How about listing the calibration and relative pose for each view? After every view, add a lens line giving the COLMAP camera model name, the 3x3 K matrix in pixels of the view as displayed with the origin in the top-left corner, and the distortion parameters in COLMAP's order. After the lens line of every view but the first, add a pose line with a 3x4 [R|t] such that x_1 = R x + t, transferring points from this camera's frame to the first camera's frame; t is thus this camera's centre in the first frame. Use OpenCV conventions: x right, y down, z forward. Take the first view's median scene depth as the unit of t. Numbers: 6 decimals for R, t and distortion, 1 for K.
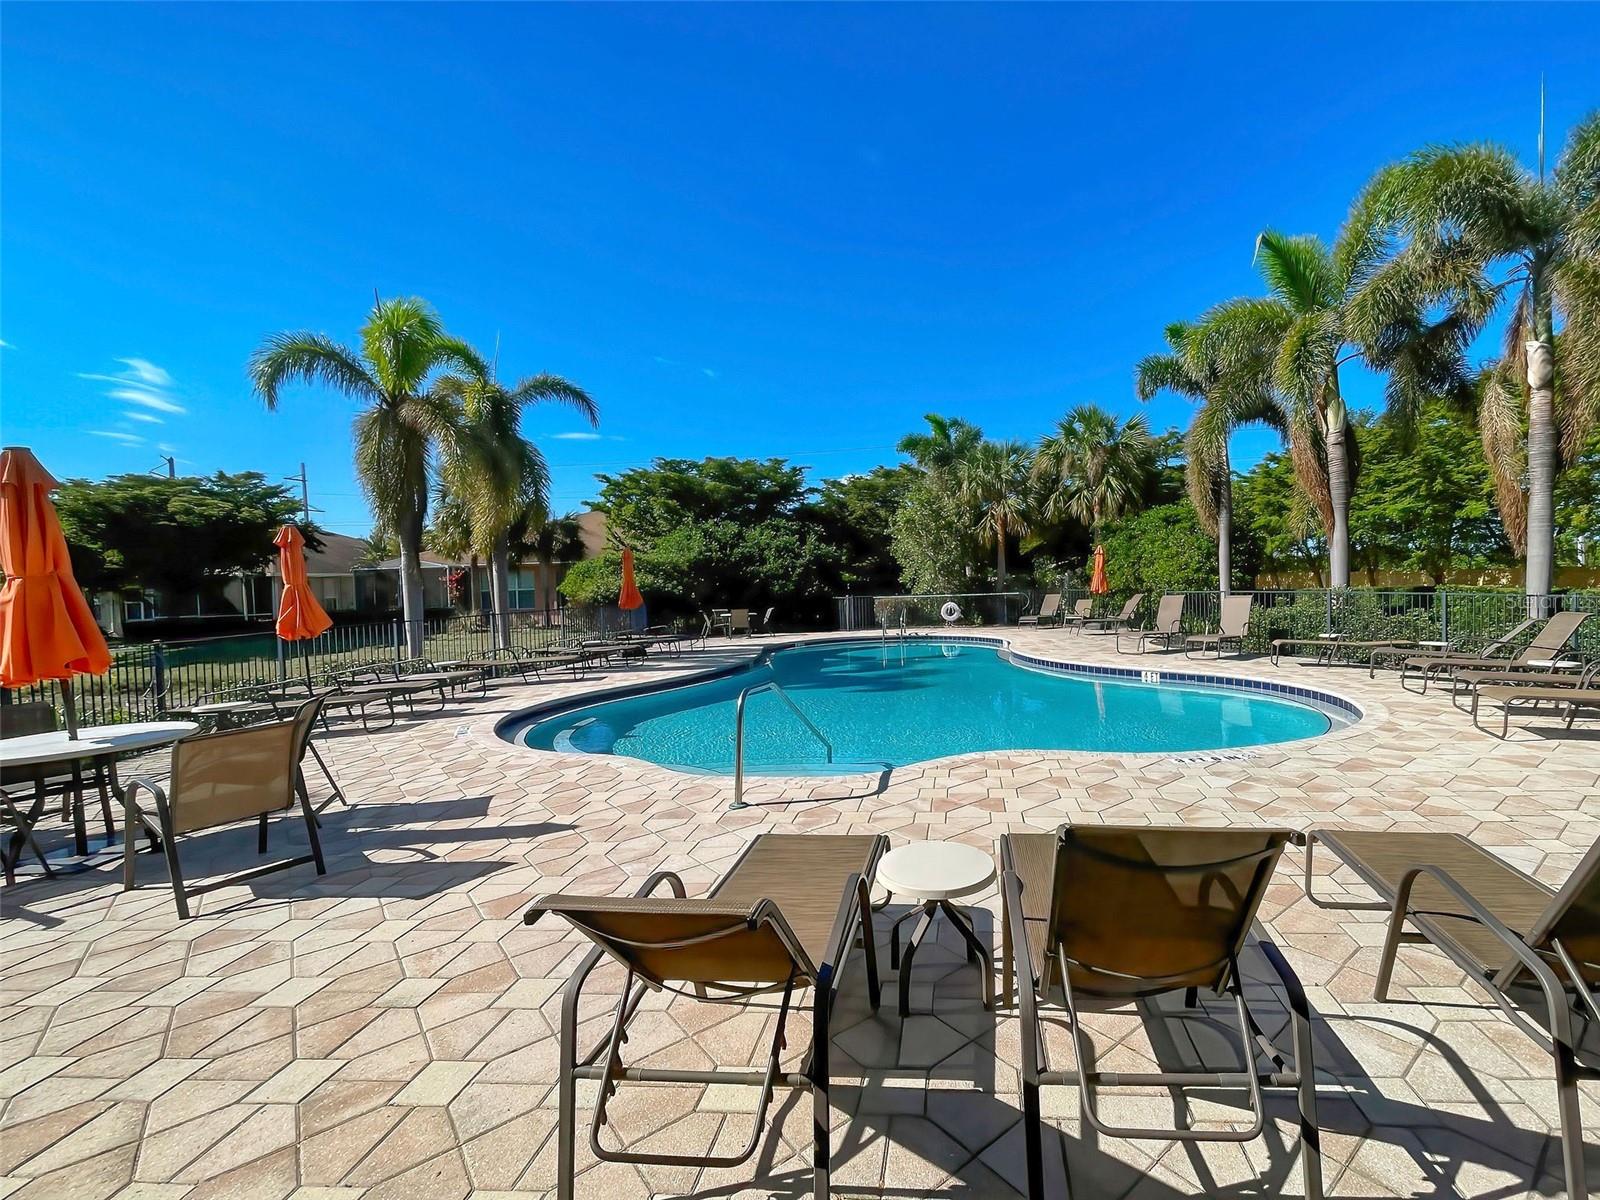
lens RADIAL K [[728.1, 0, 900.5], [0, 728.1, 586.2], [0, 0, 1]] dist [-0.000168, -0.000268]
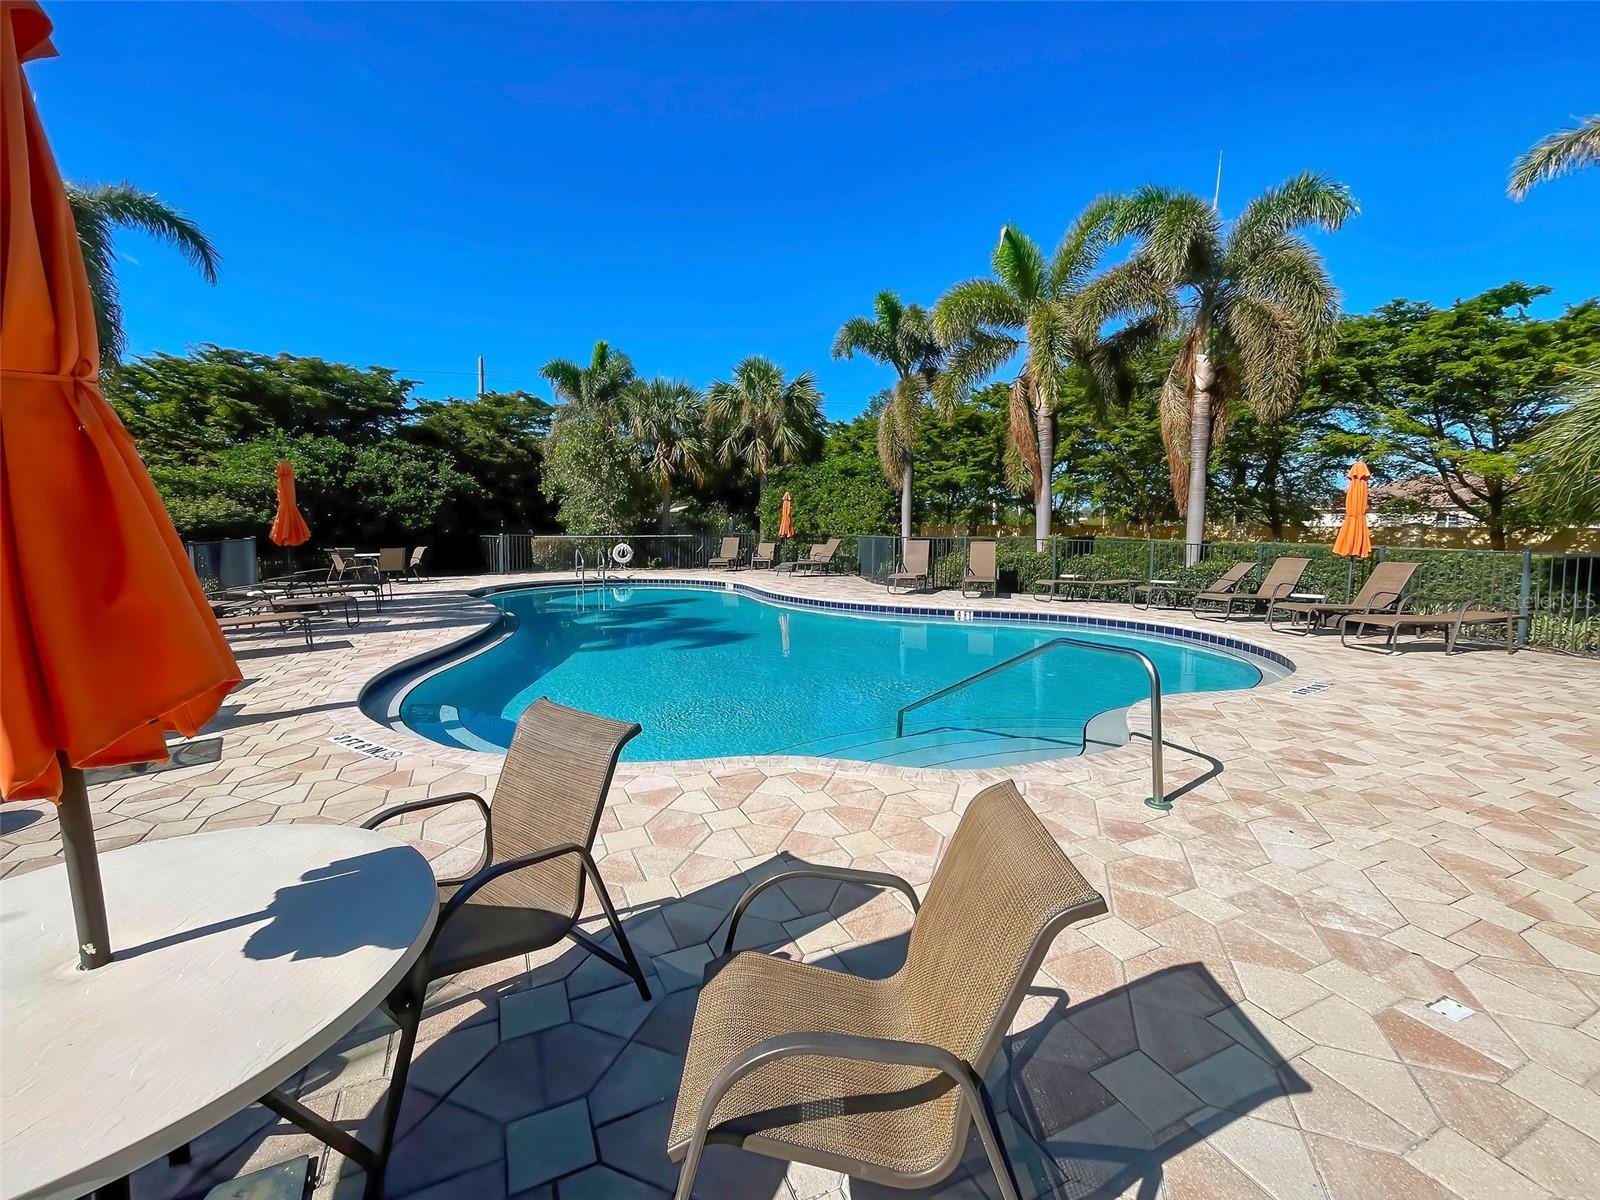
lens RADIAL K [[678.2, 0, 778.2], [0, 678.2, 546.3], [0, 0, 1]] dist [0.000343, -0.000110]
pose [[0.872792, 0.013585, 0.487903, -0.184484], [-0.024423, 0.999576, 0.015857, 0.006528], [-0.487480, -0.025756, 0.872754, 0.127007]]
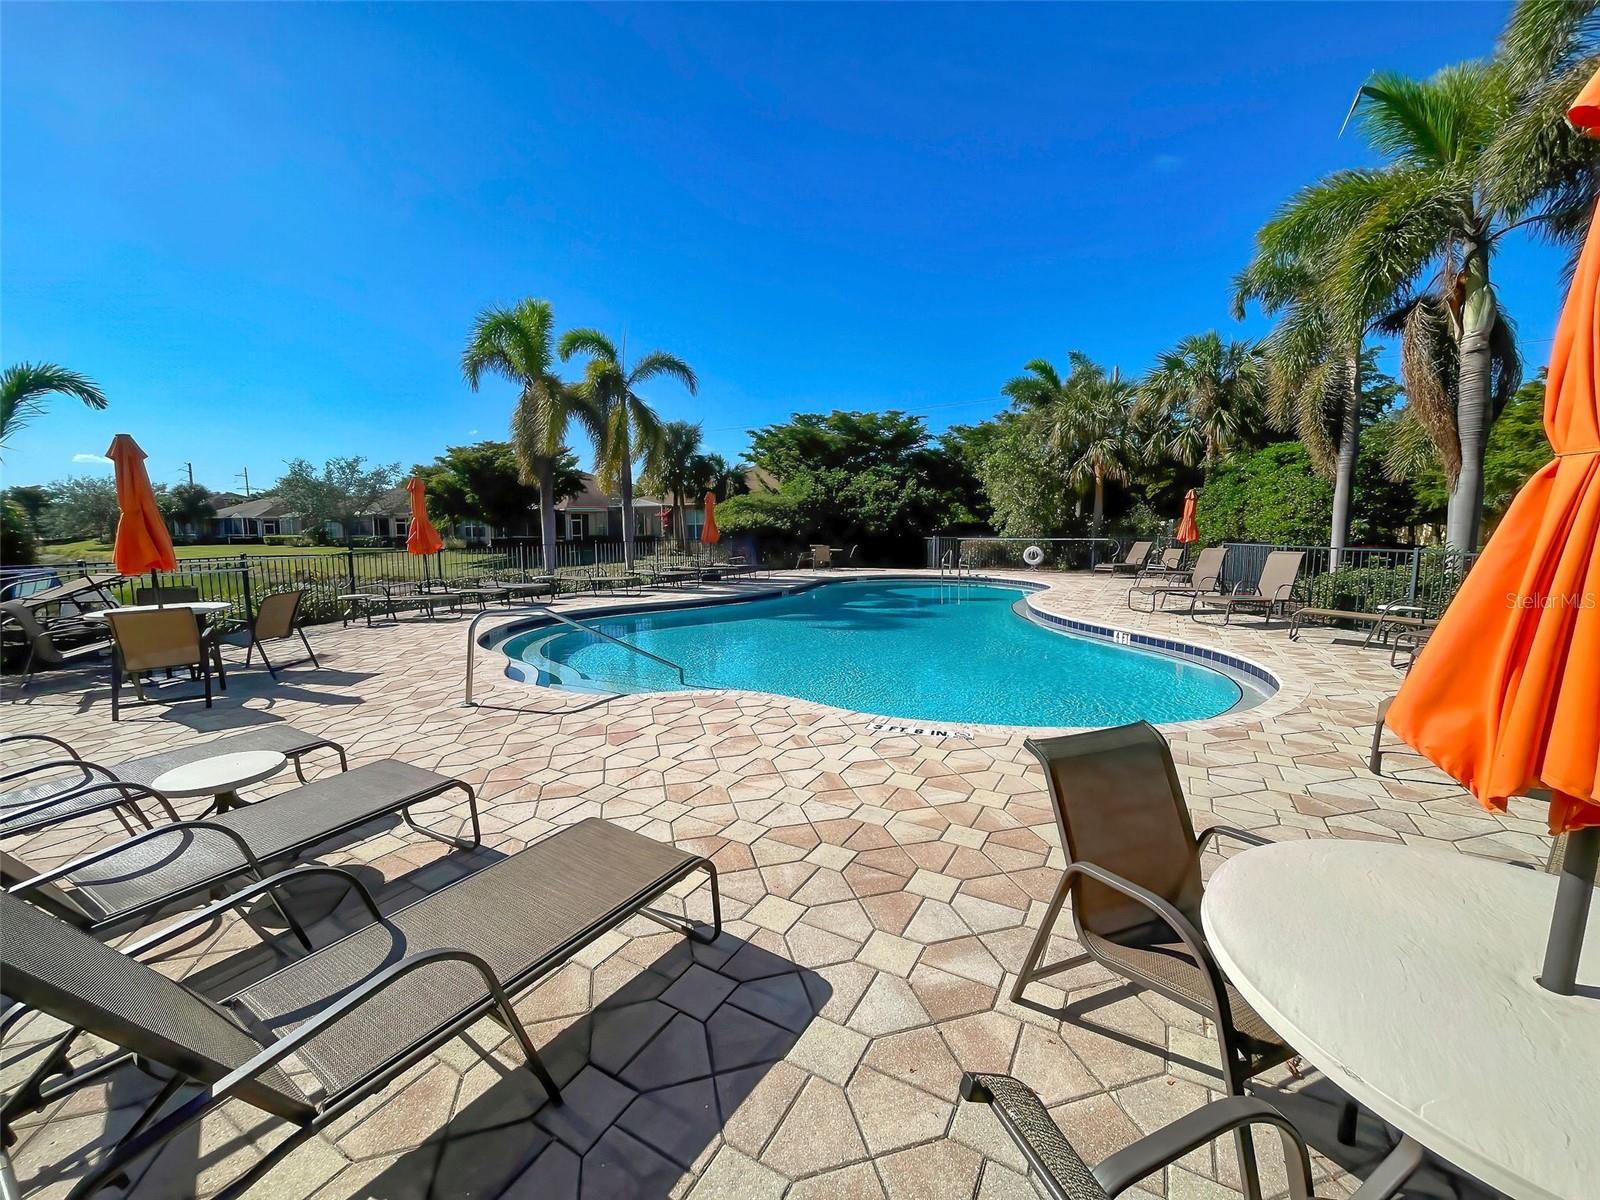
lens RADIAL K [[640.7, 0, 787.2], [0, 640.7, 582.4], [0, 0, 1]] dist [-0.007878, -0.000063]
pose [[0.899374, 0.061366, -0.432852, 0.148501], [-0.021532, 0.995116, 0.096339, -0.005723], [0.436650, -0.077324, 0.896302, 0.052391]]
